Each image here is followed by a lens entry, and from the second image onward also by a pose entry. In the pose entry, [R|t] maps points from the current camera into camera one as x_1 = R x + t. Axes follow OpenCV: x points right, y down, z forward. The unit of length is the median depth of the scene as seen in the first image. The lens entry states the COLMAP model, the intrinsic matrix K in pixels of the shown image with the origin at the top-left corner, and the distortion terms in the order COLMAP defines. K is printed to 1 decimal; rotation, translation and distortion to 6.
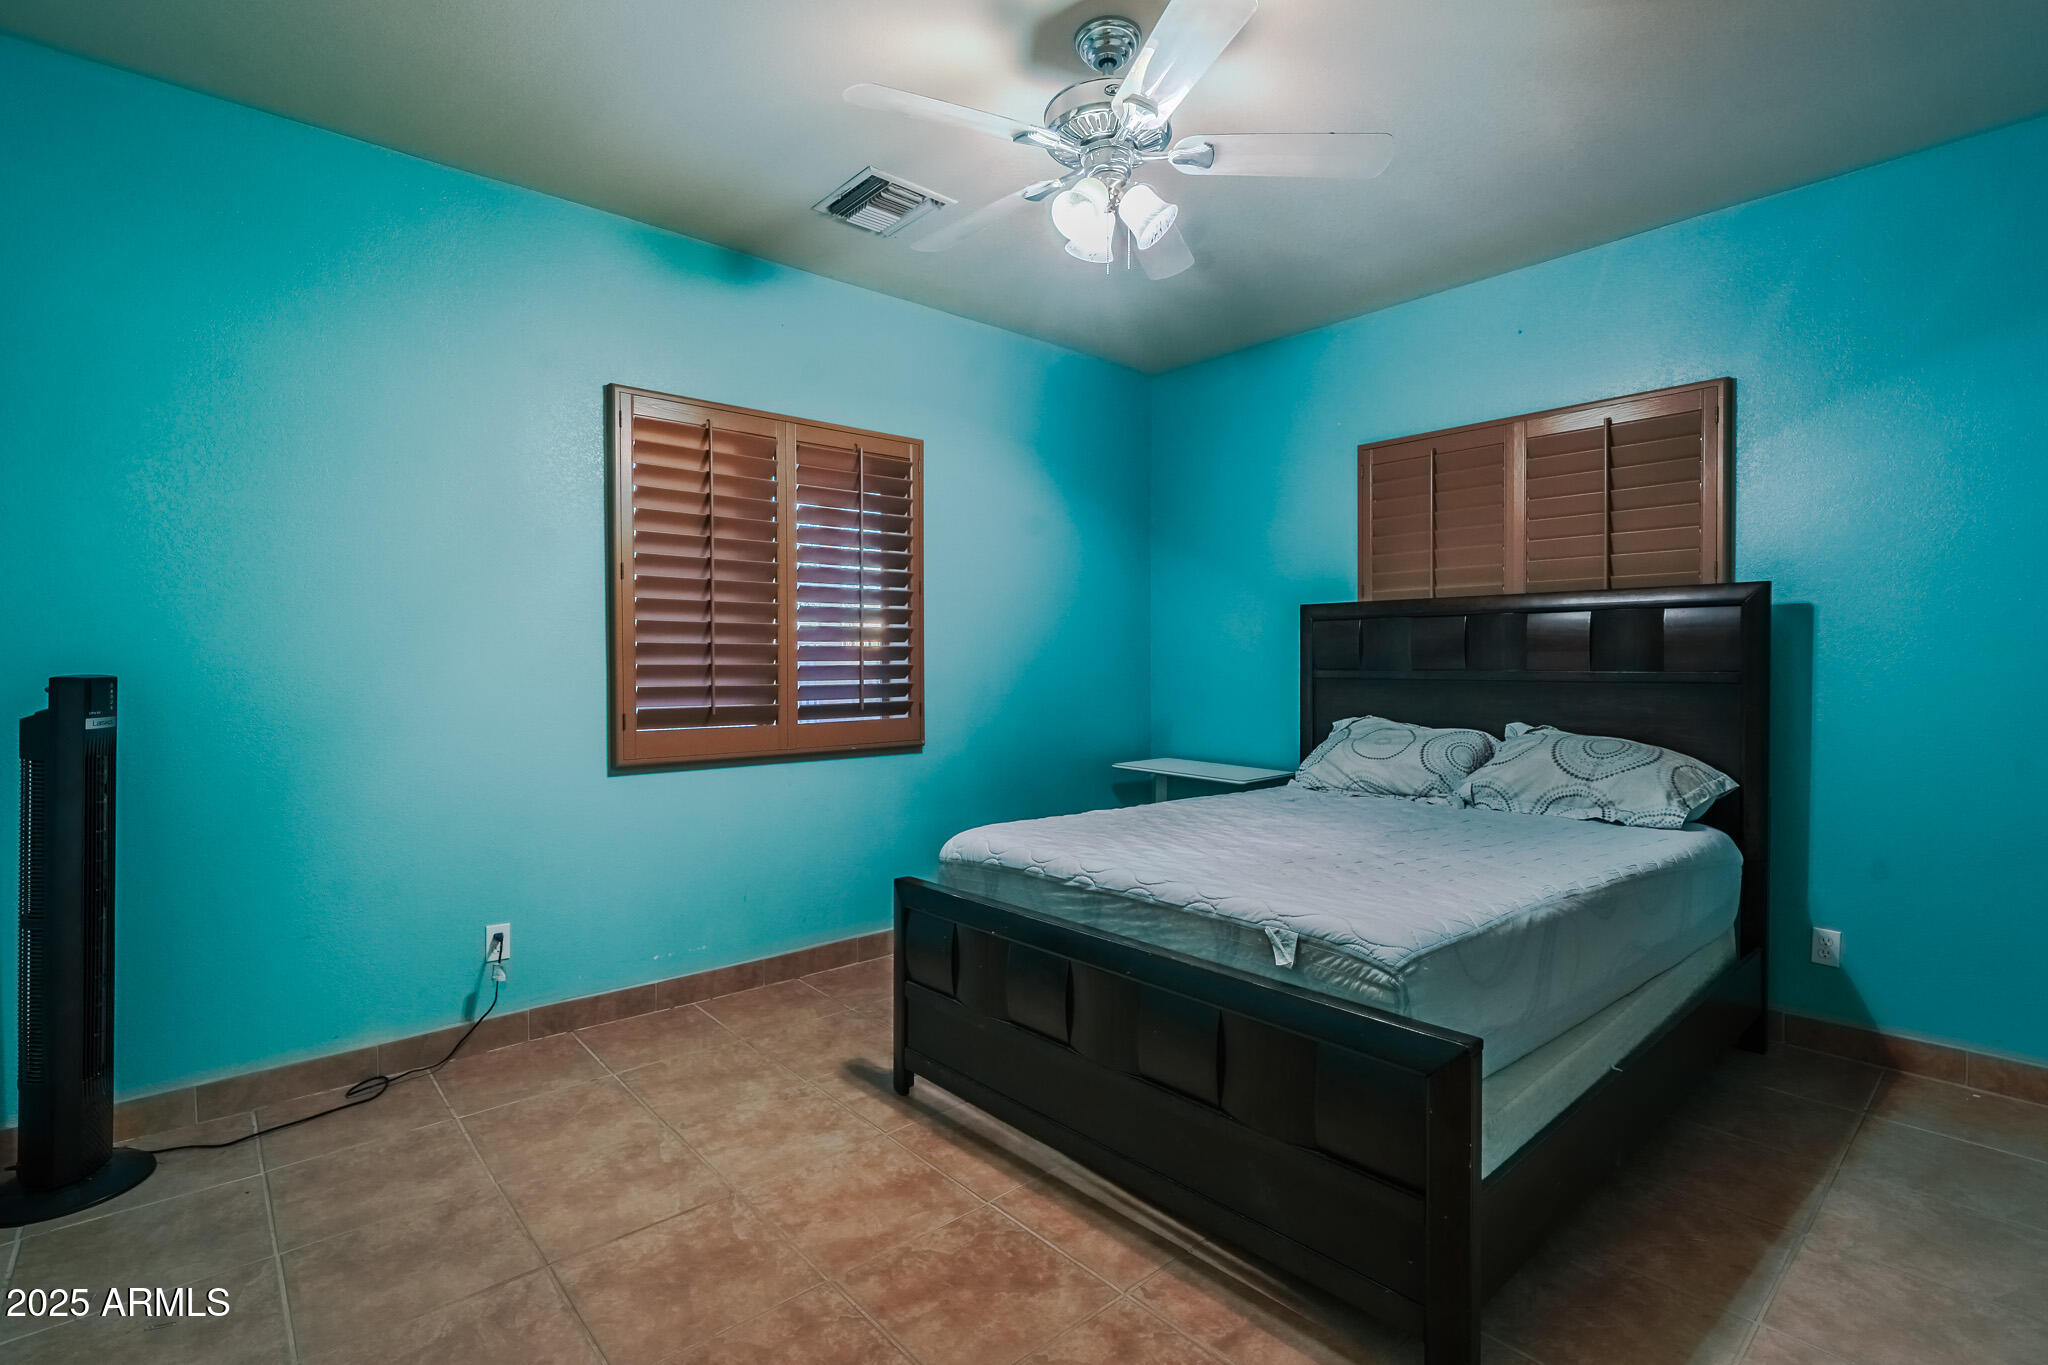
lens RADIAL K [[888.4, 0, 1024.0], [0, 888.4, 682.5], [0, 0, 1]] dist [-0.017246, -0.000053]
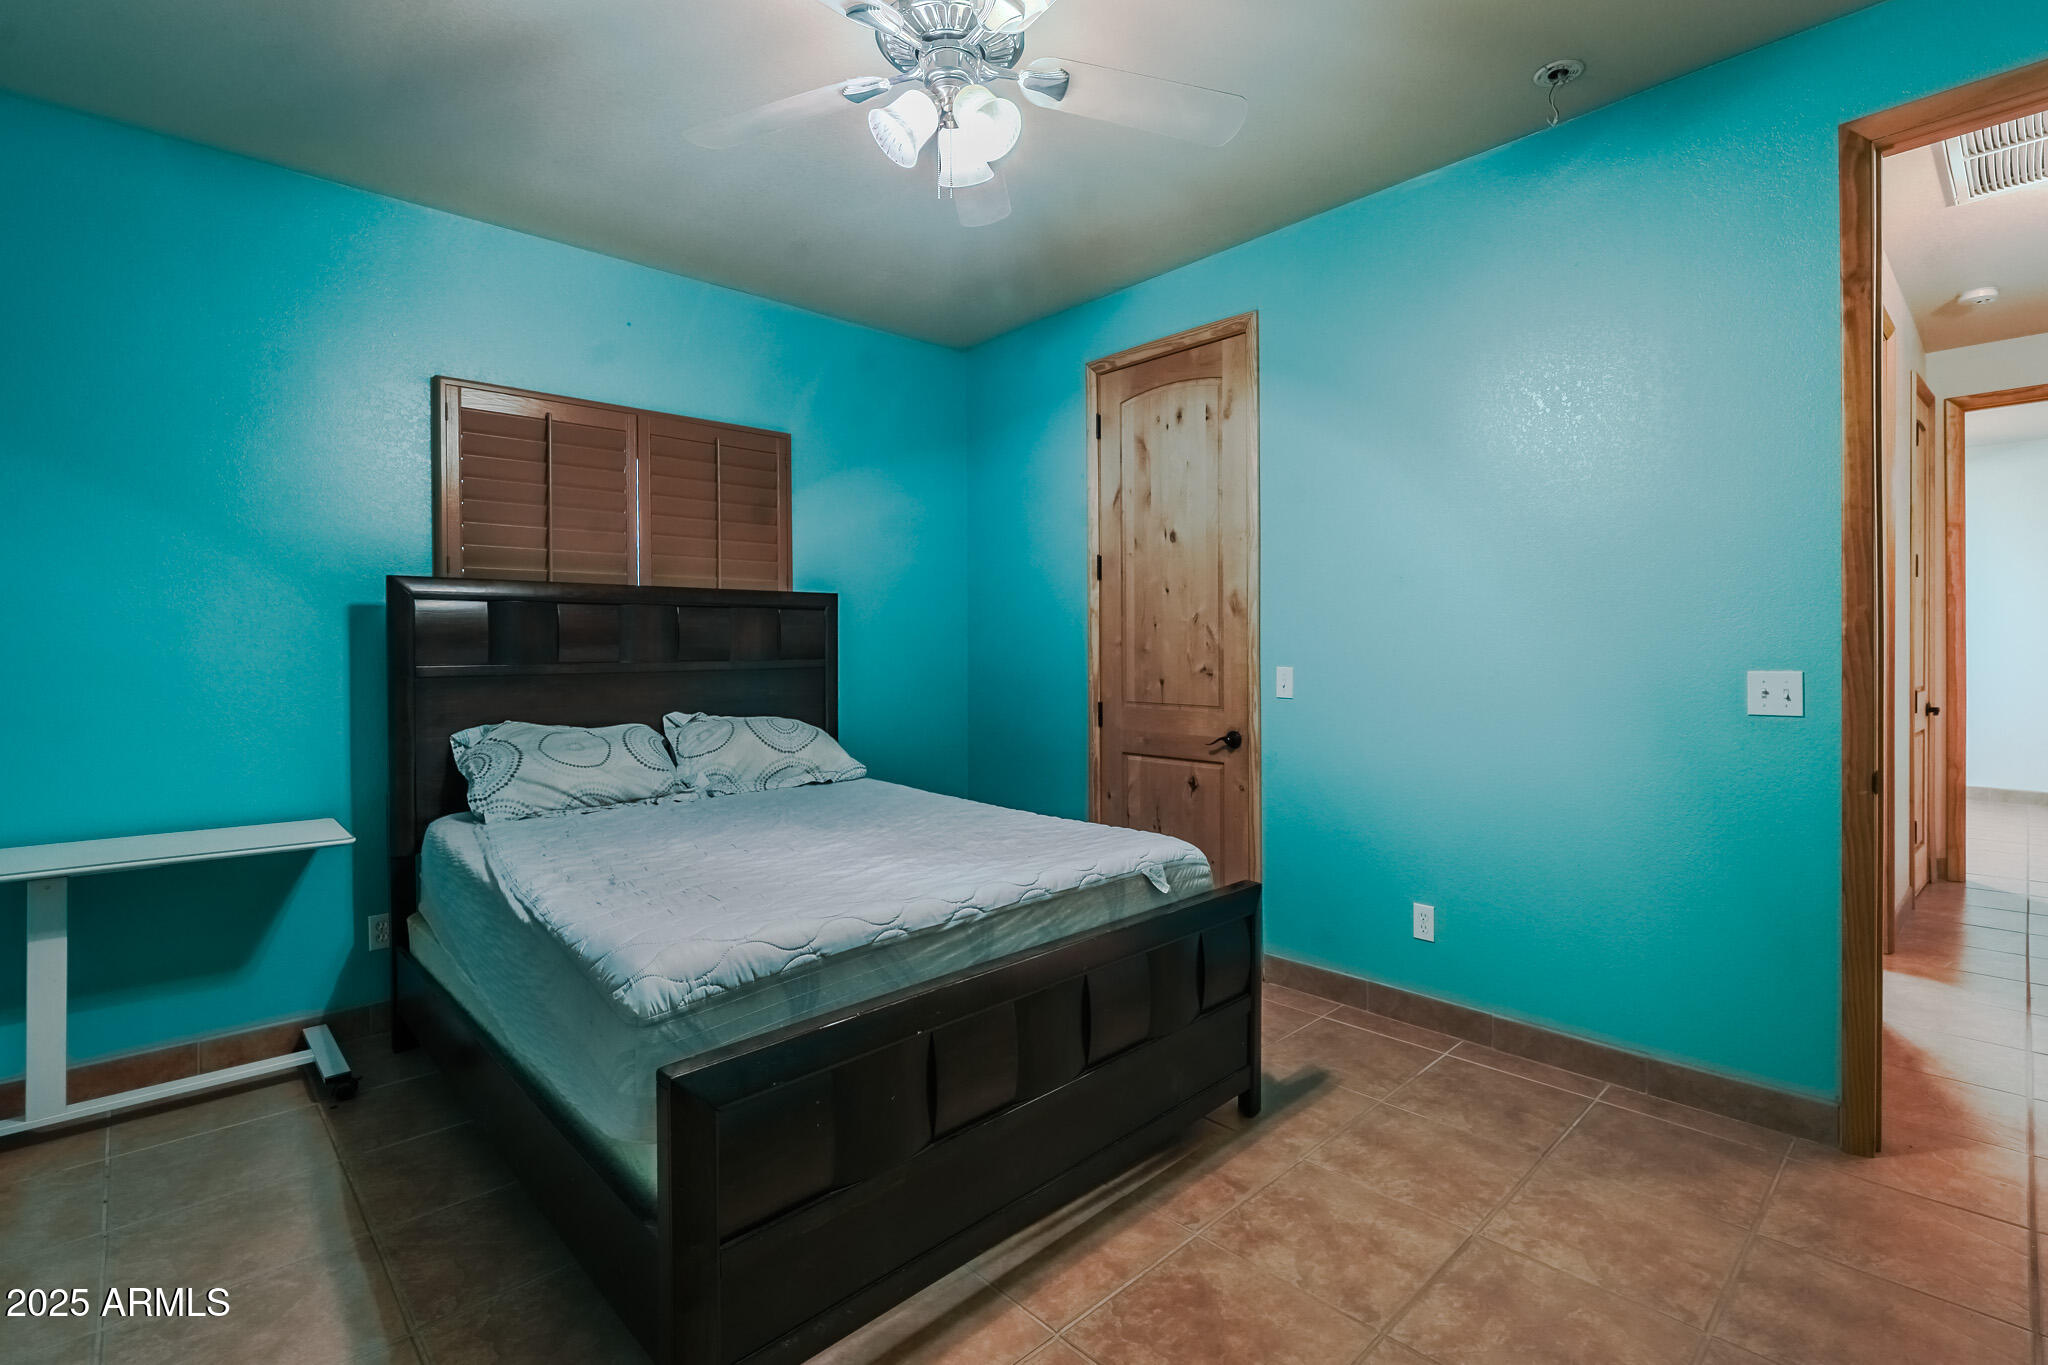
lens RADIAL K [[911.6, 0, 1024.4], [0, 911.6, 655.2], [0, 0, 1]] dist [0.001284, 0.000083]
pose [[0.012854, -0.007728, 0.999888, -0.809479], [0.030333, 0.999513, 0.007335, -0.026616], [-0.999457, 0.030235, 0.013082, 0.945839]]
